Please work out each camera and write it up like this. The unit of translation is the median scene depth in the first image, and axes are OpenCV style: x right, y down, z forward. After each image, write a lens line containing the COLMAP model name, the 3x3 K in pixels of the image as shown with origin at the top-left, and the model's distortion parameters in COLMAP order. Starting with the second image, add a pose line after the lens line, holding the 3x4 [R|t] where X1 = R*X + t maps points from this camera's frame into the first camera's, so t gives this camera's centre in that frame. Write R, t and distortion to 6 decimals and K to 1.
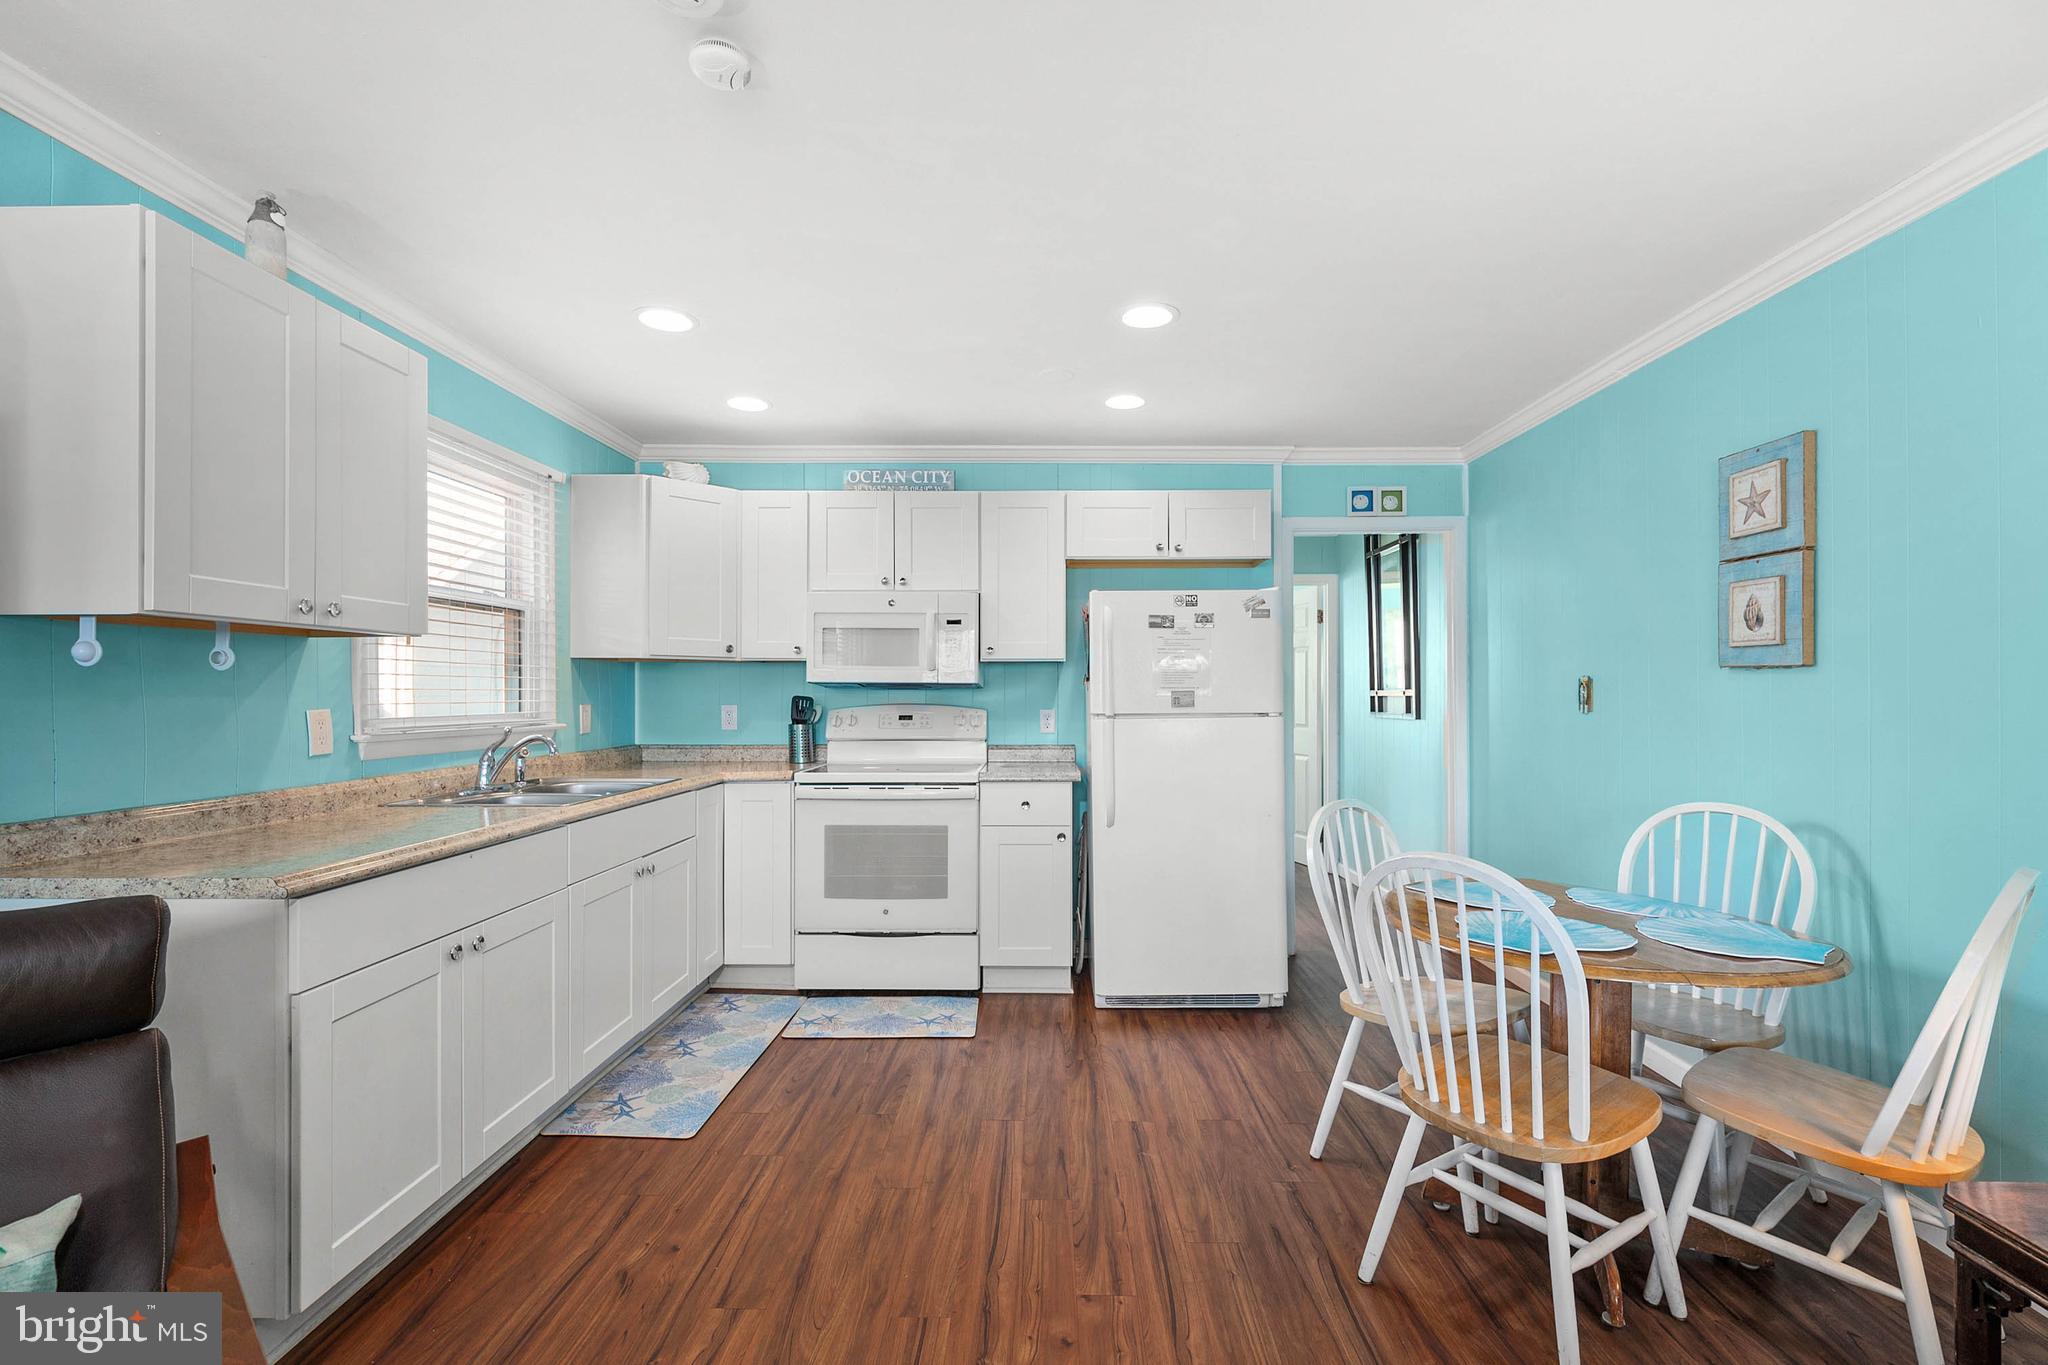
lens RADIAL K [[920.9, 0, 1027.6], [0, 920.9, 686.5], [0, 0, 1]] dist [0.001567, 0.000205]
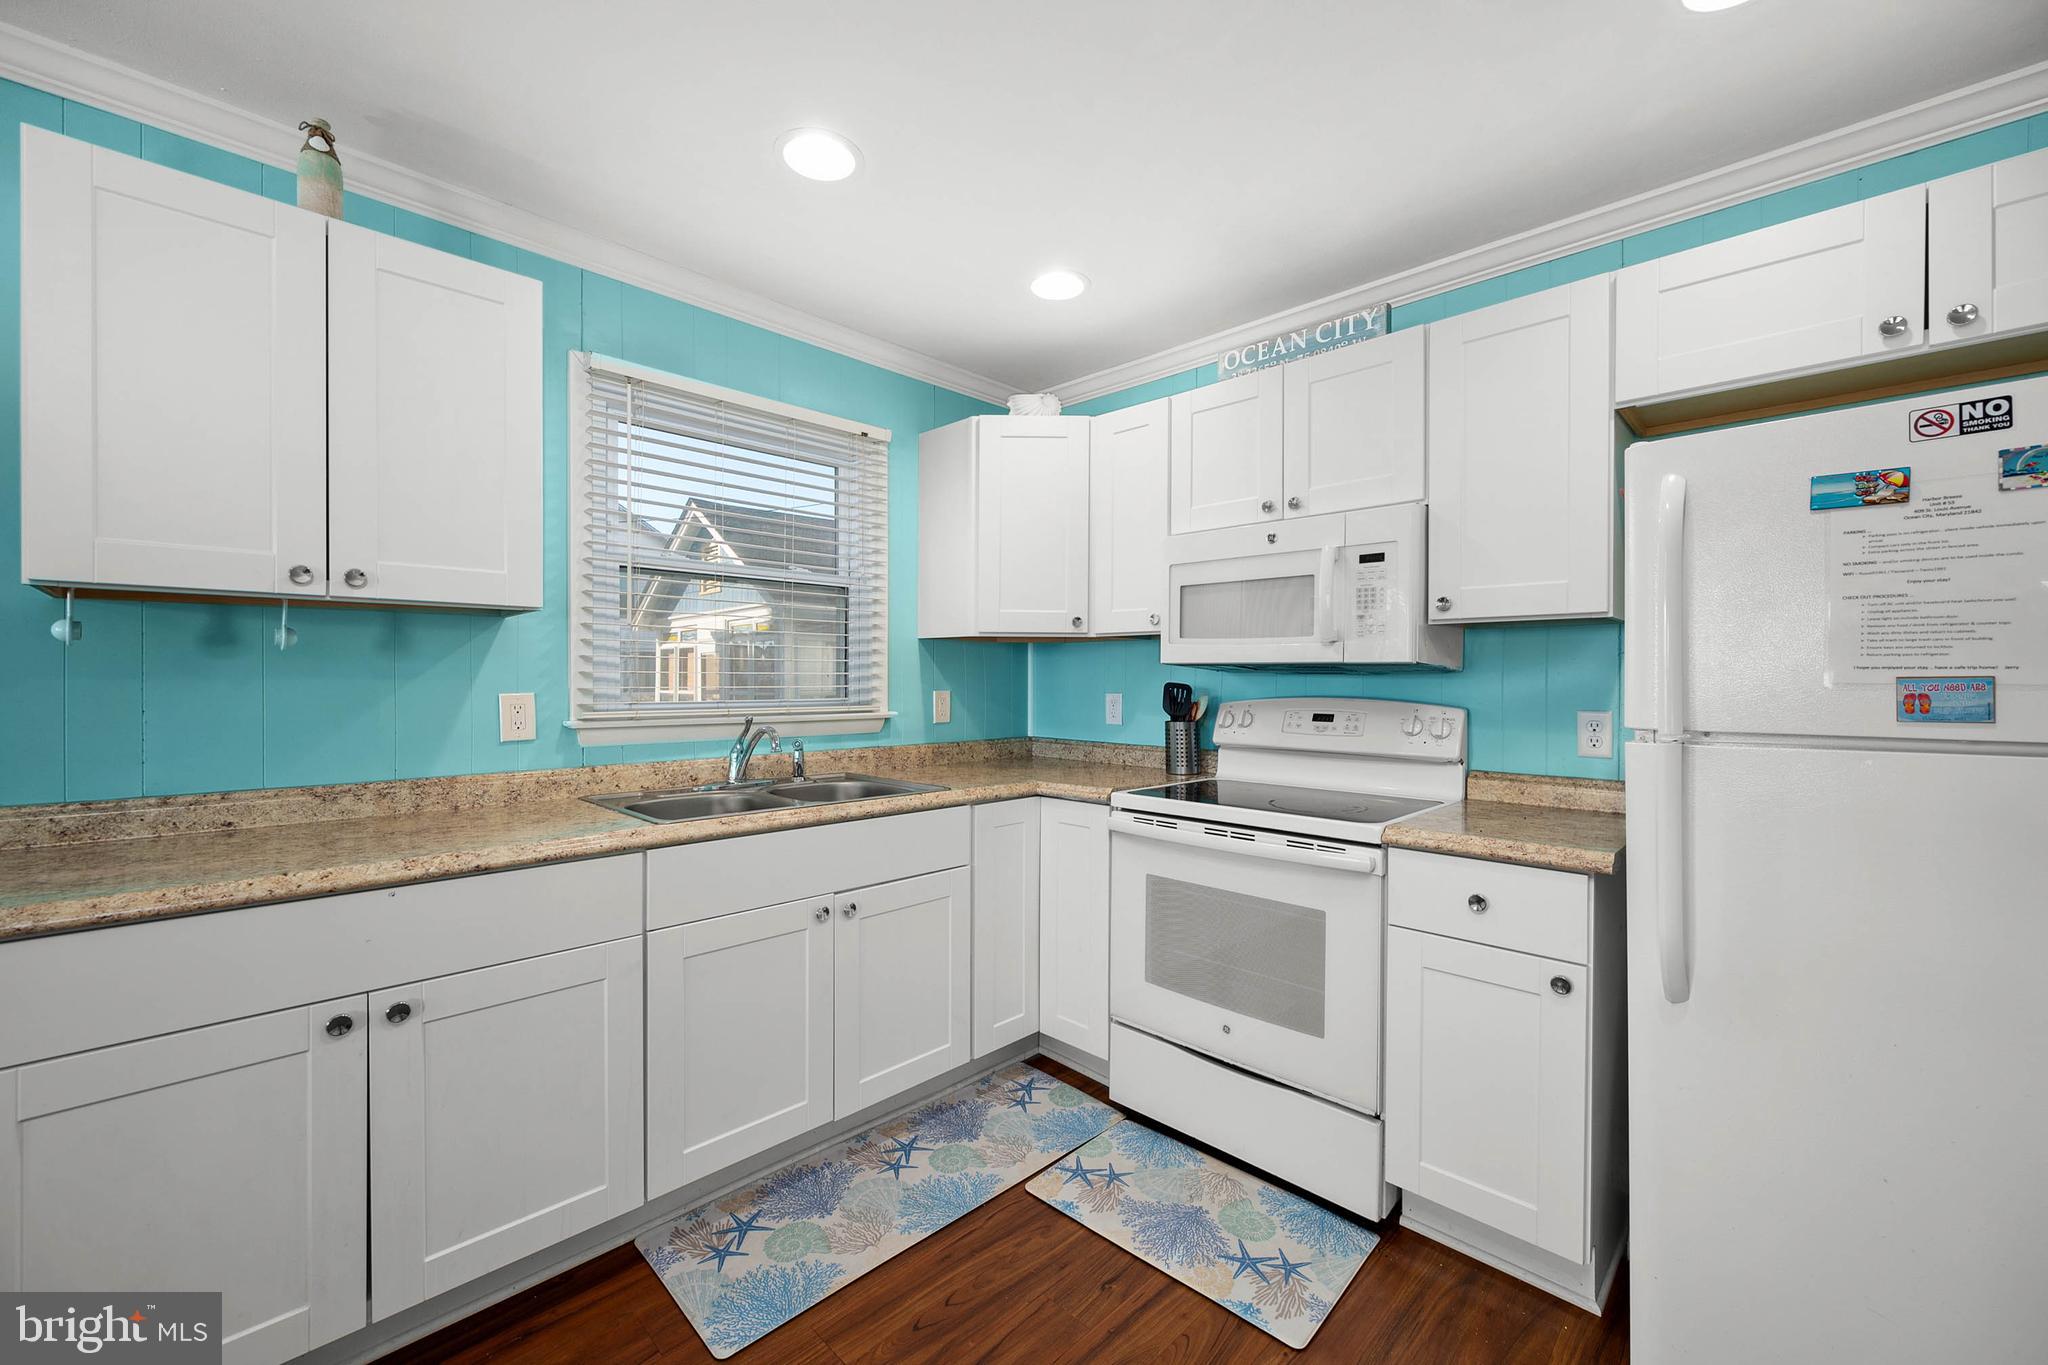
lens RADIAL K [[809.9, 0, 1013.8], [0, 809.9, 679.8], [0, 0, 1]] dist [-0.000259, -0.000943]
pose [[0.719439, 0.005167, -0.694537, 0.122323], [0.000151, 0.999971, 0.007595, 0.003519], [0.694556, -0.005569, 0.719417, 0.506468]]
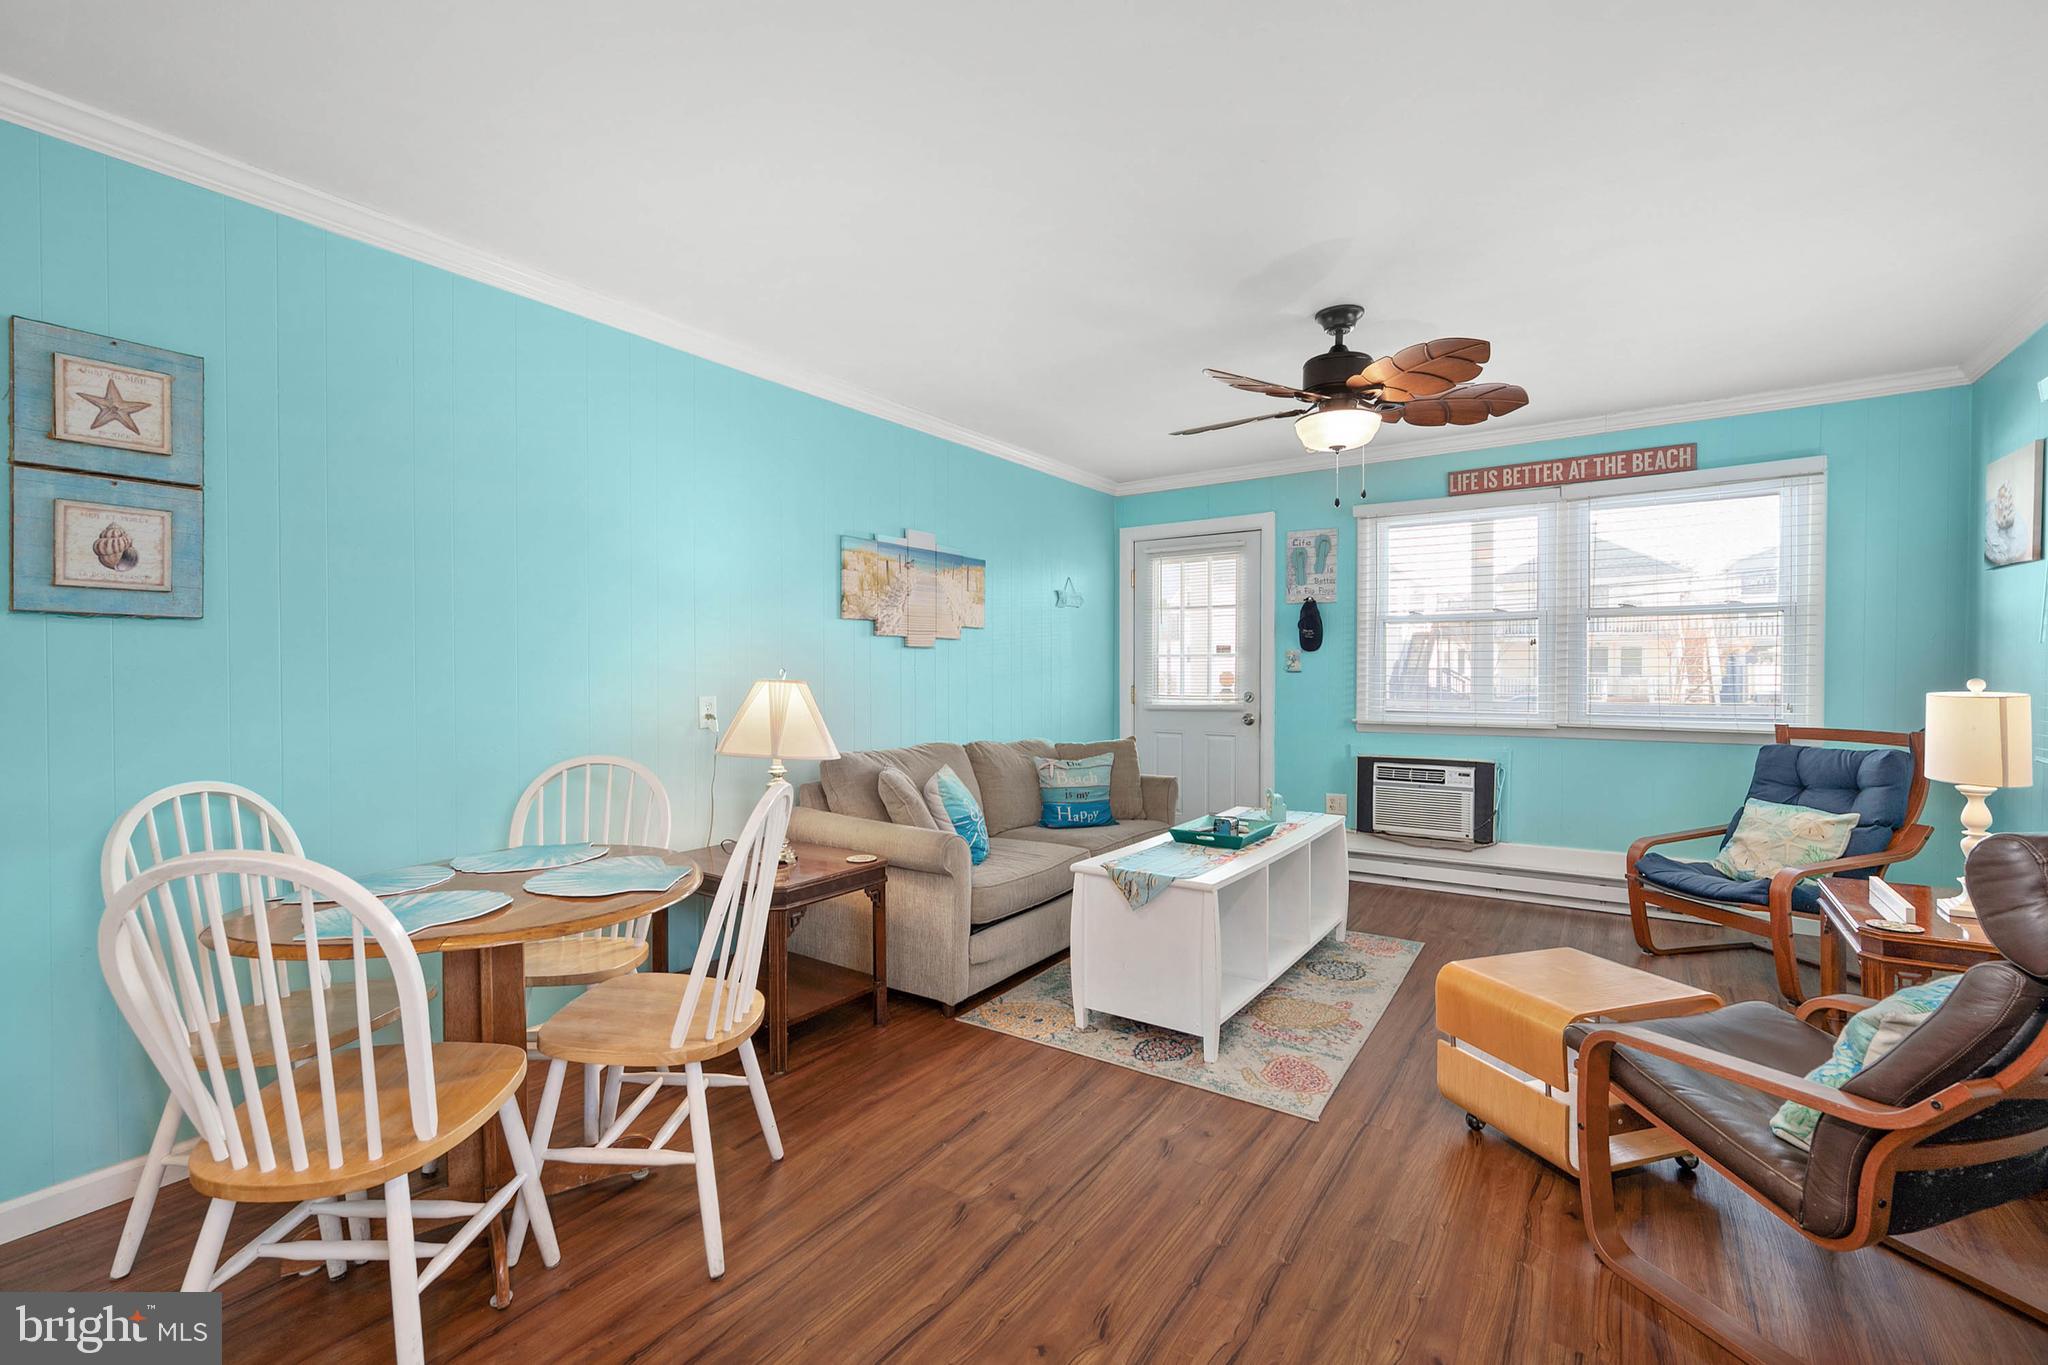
lens RADIAL K [[873.8, 0, 1040.4], [0, 873.8, 679.0], [0, 0, 1]] dist [0.000720, -0.000448]
pose [[-0.841988, -0.005835, 0.539465, -0.202934], [-0.001696, 0.999965, 0.008169, 0.018421], [-0.539494, 0.005964, -0.841968, 0.817750]]
